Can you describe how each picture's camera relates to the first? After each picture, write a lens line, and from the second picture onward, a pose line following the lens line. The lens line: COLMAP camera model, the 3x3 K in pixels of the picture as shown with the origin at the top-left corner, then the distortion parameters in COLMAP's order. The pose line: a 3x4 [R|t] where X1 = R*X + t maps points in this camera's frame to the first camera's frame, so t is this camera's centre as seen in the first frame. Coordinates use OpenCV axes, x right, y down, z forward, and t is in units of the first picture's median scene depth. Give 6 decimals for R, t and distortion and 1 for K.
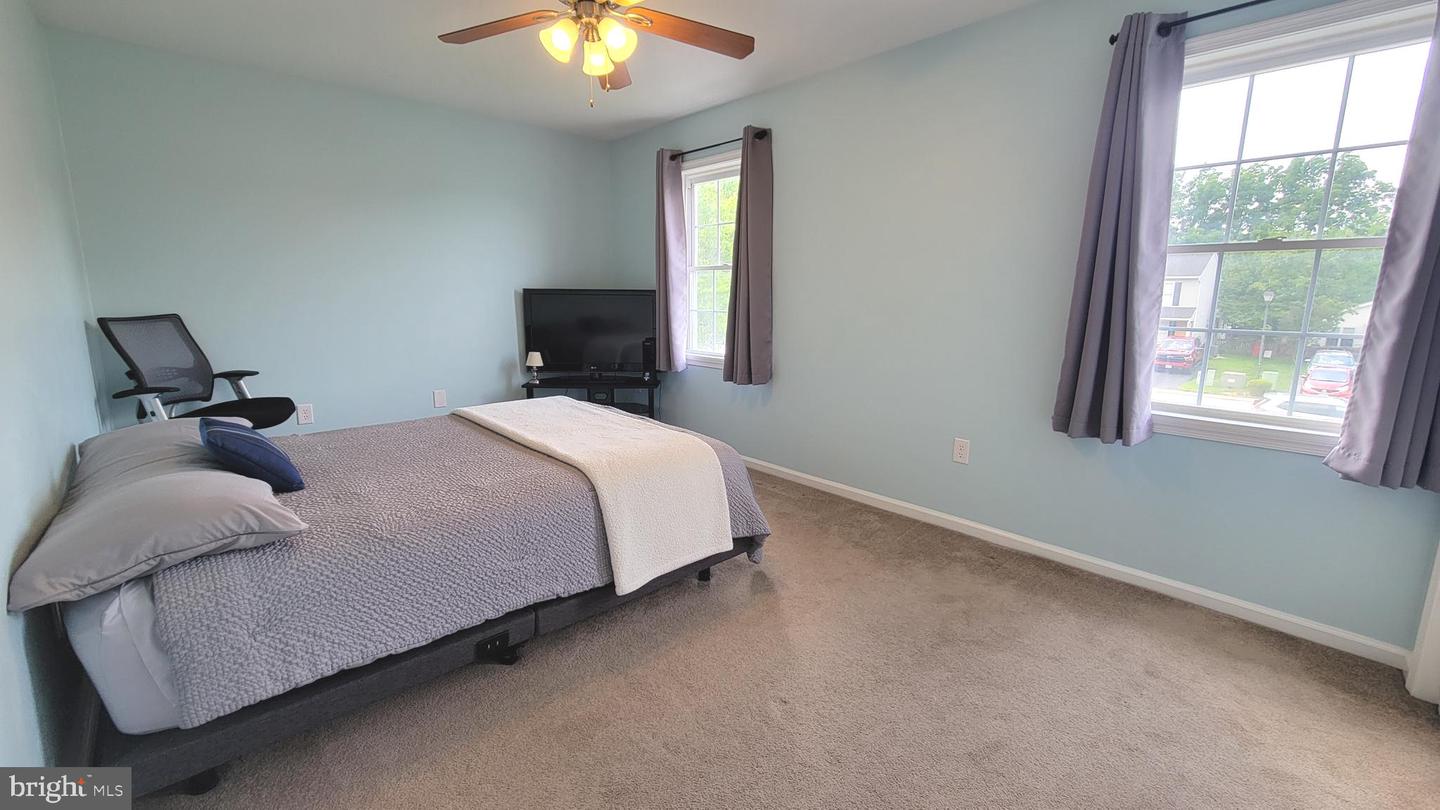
lens RADIAL K [[586.9, 0, 720.0], [0, 586.9, 389.0], [0, 0, 1]] dist [-0.000130, 0.000038]
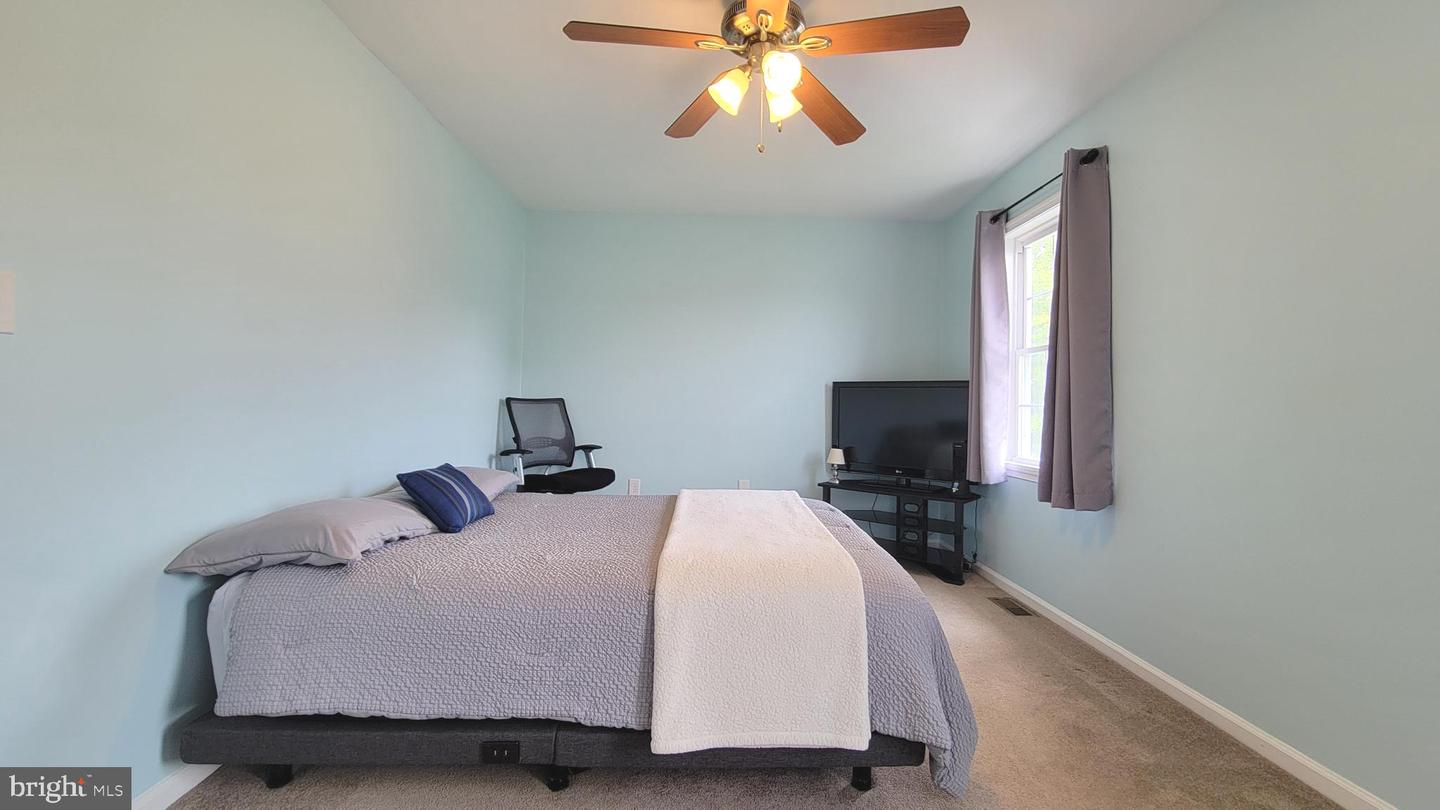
lens RADIAL K [[586.9, 0, 720.0], [0, 586.9, 389.0], [0, 0, 1]] dist [-0.000130, 0.000038]
pose [[0.757192, -0.007073, -0.653154, 0.195220], [-0.120021, 0.981410, -0.149766, 0.006516], [0.642071, 0.191794, 0.742267, 0.231966]]
